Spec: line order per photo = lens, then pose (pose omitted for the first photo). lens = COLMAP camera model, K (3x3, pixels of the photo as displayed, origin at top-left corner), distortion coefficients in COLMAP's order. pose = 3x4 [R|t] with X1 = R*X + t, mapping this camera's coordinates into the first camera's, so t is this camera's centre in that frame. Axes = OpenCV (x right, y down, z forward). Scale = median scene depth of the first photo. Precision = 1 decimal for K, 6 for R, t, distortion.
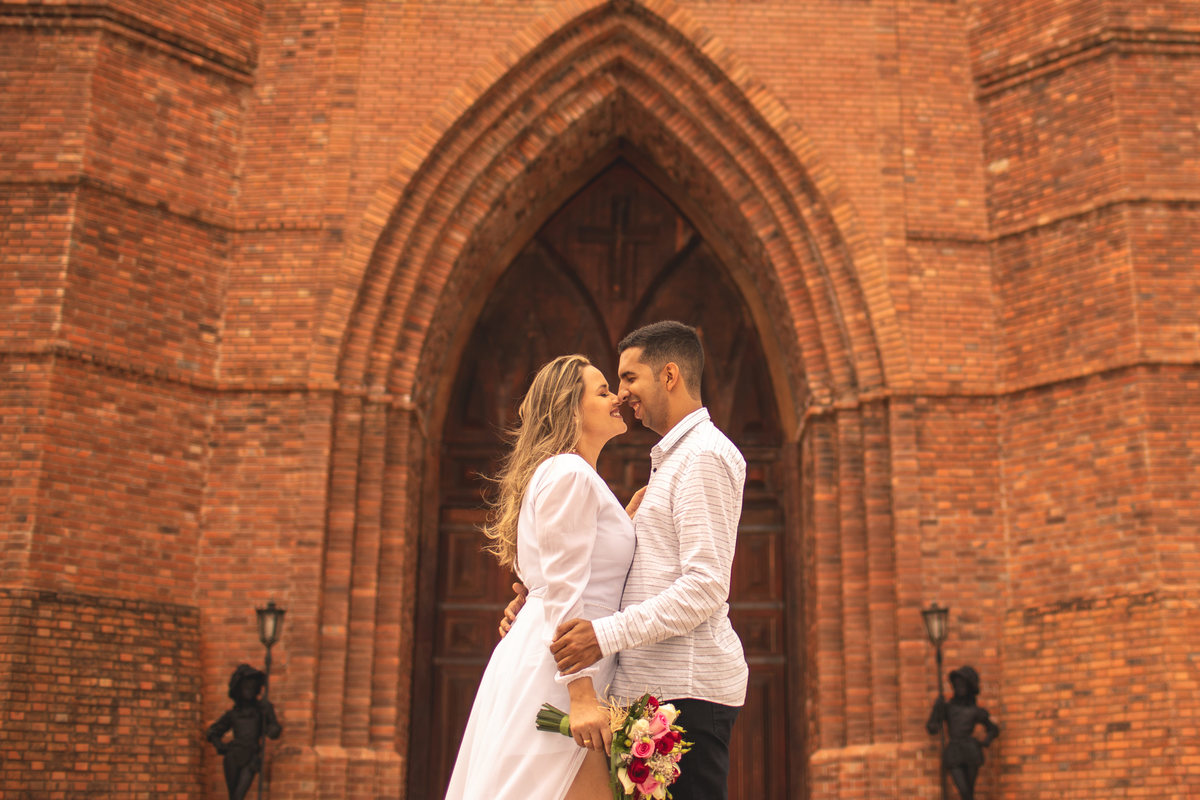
lens RADIAL K [[1641.6, 0, 776.8], [0, 1641.6, 268.0], [0, 0, 1]] dist [-0.101190, 0.129485]
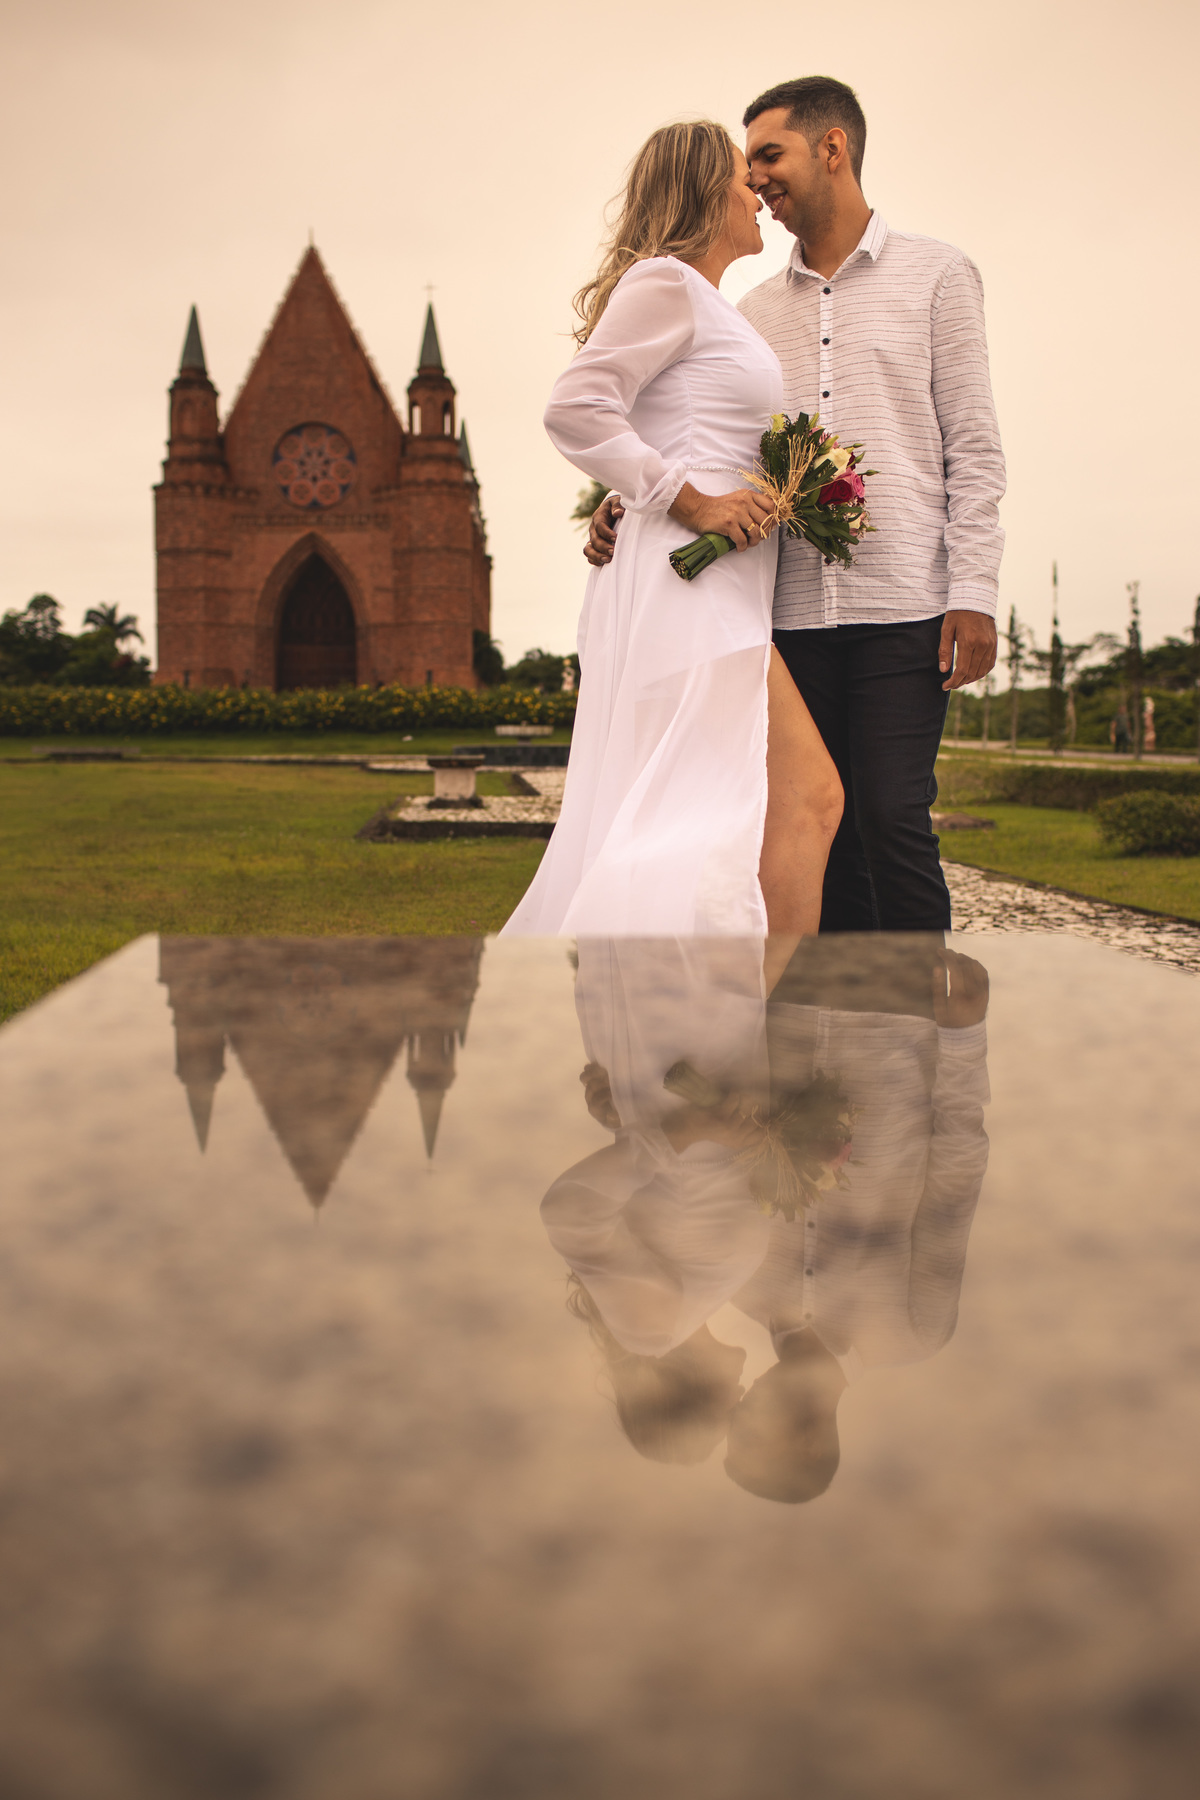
lens RADIAL K [[1716.0, 0, 603.5], [0, 1716.0, 902.3], [0, 0, 1]] dist [-0.100726, 0.124922]
pose [[0.997790, 0.018149, -0.063925, 1.095829], [0.008763, 0.917644, 0.397307, -1.168287], [0.065871, -0.396989, 0.915457, -3.888193]]
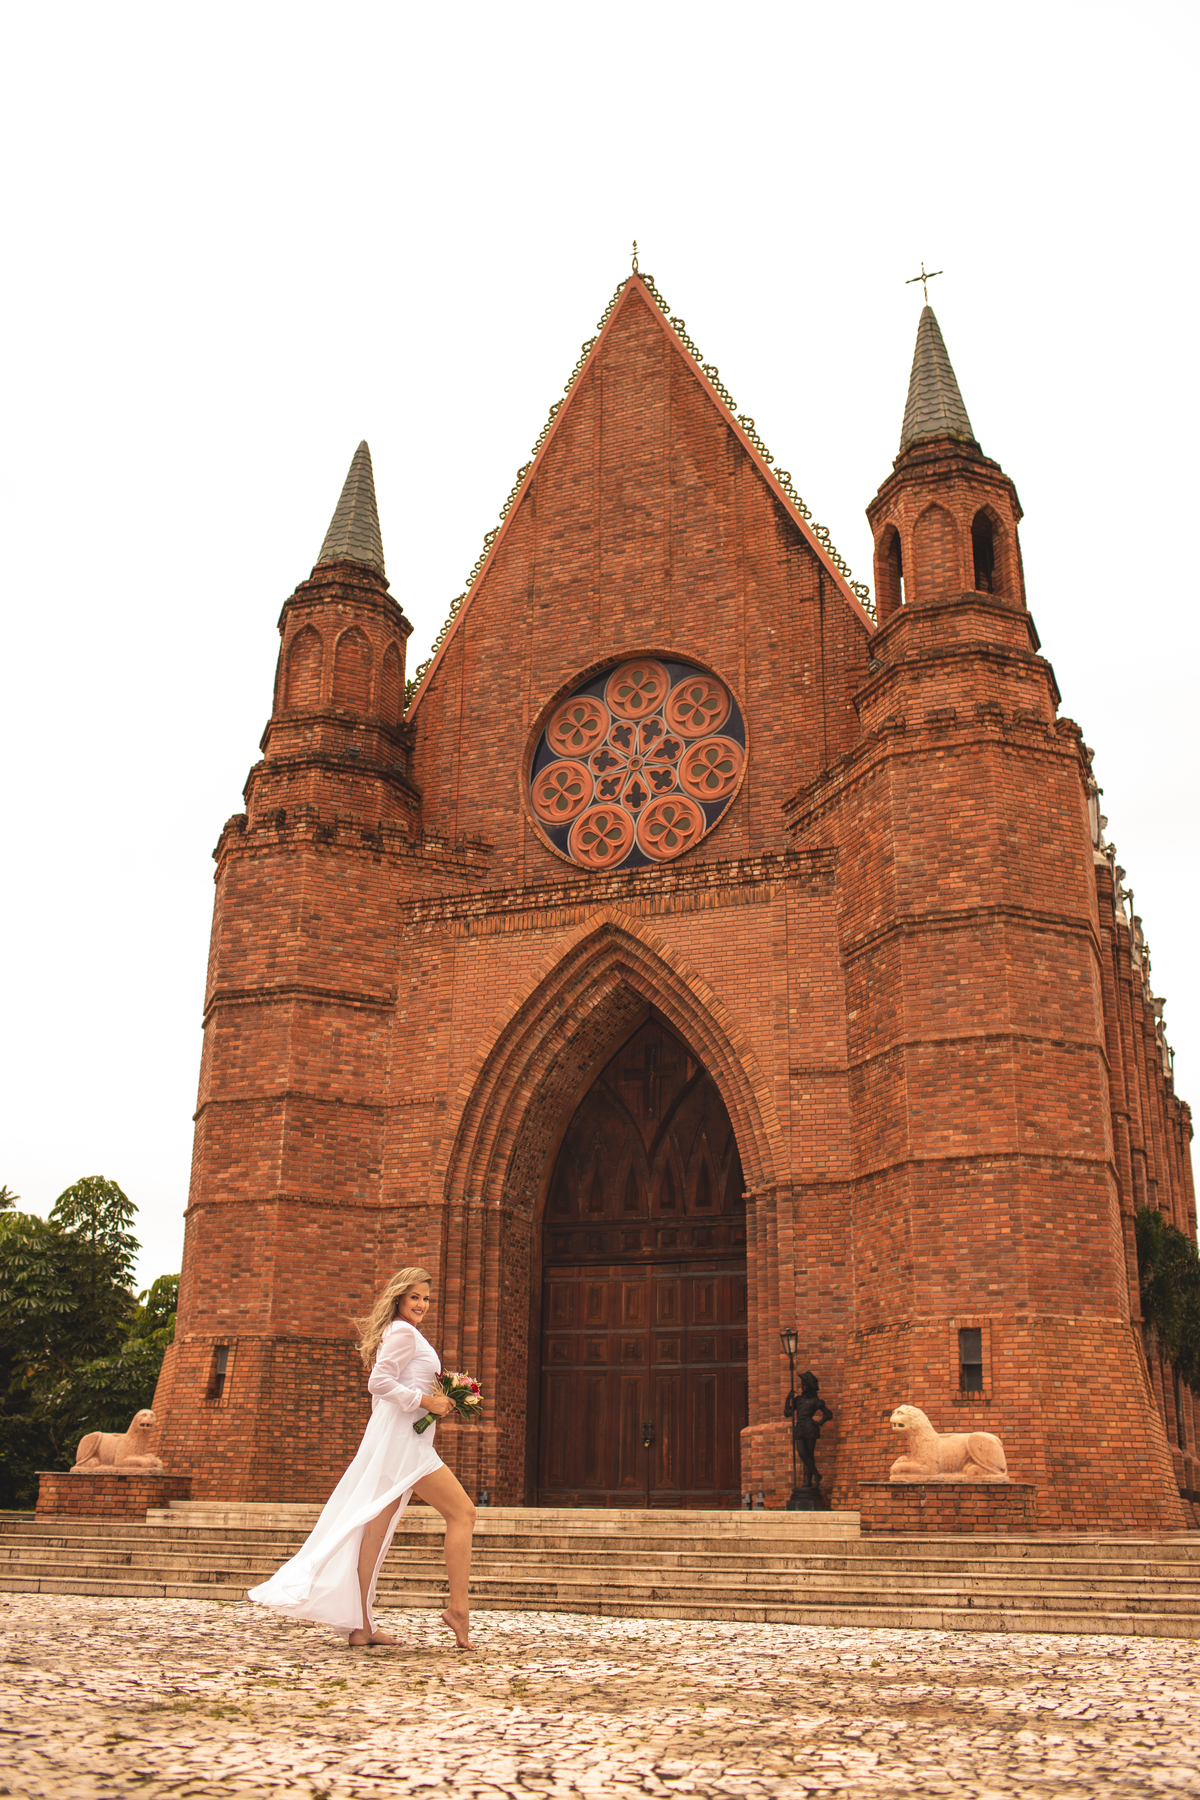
lens RADIAL K [[1716.0, 0, 603.5], [0, 1716.0, 902.3], [0, 0, 1]] dist [-0.100726, 0.124922]
pose [[0.894257, -0.124467, -0.429899, 0.628339], [0.121159, 0.992009, -0.035183, -0.141424], [0.430843, -0.020623, 0.902191, -0.451804]]
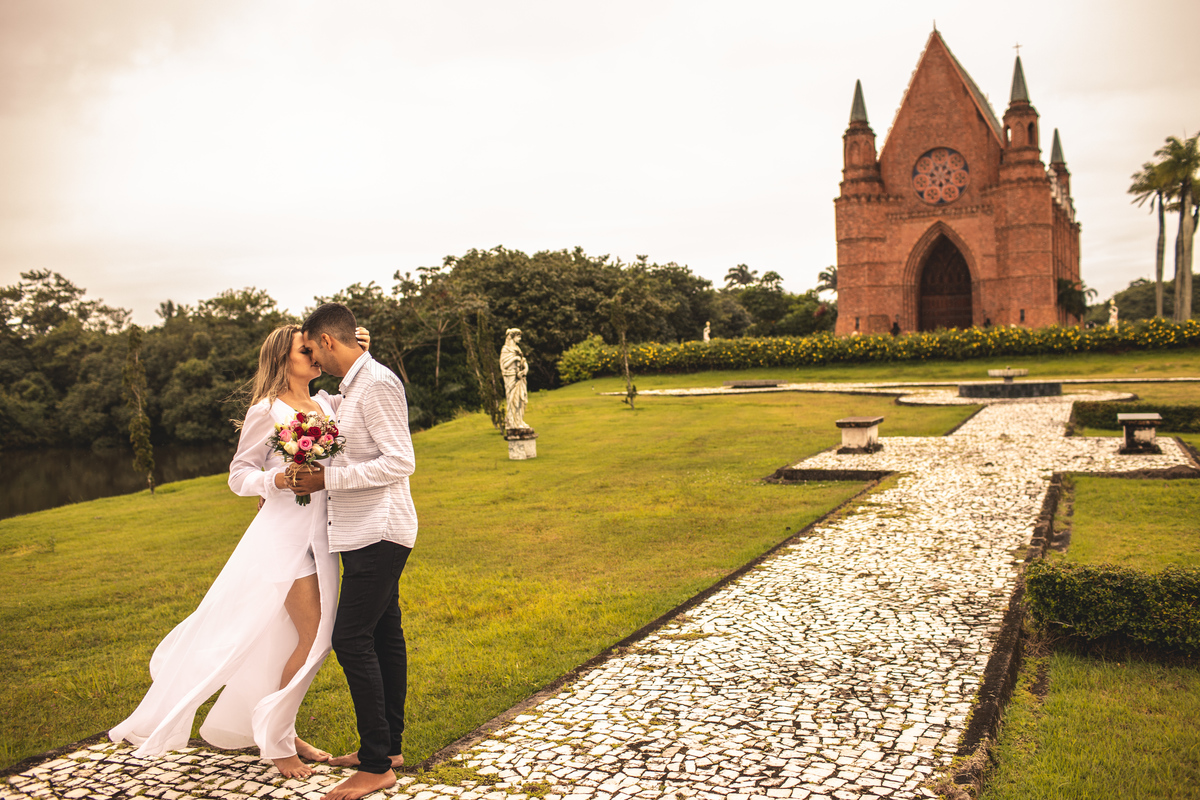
lens RADIAL K [[1144.0, 0, 601.2], [0, 1144.0, 404.1], [0, 0, 1]] dist [-0.100726, 0.124922]
pose [[0.844253, 0.000382, -0.535944, 1.314175], [0.192241, 0.933238, 0.303495, -1.226459], [0.500280, -0.359257, 0.787816, -3.875188]]
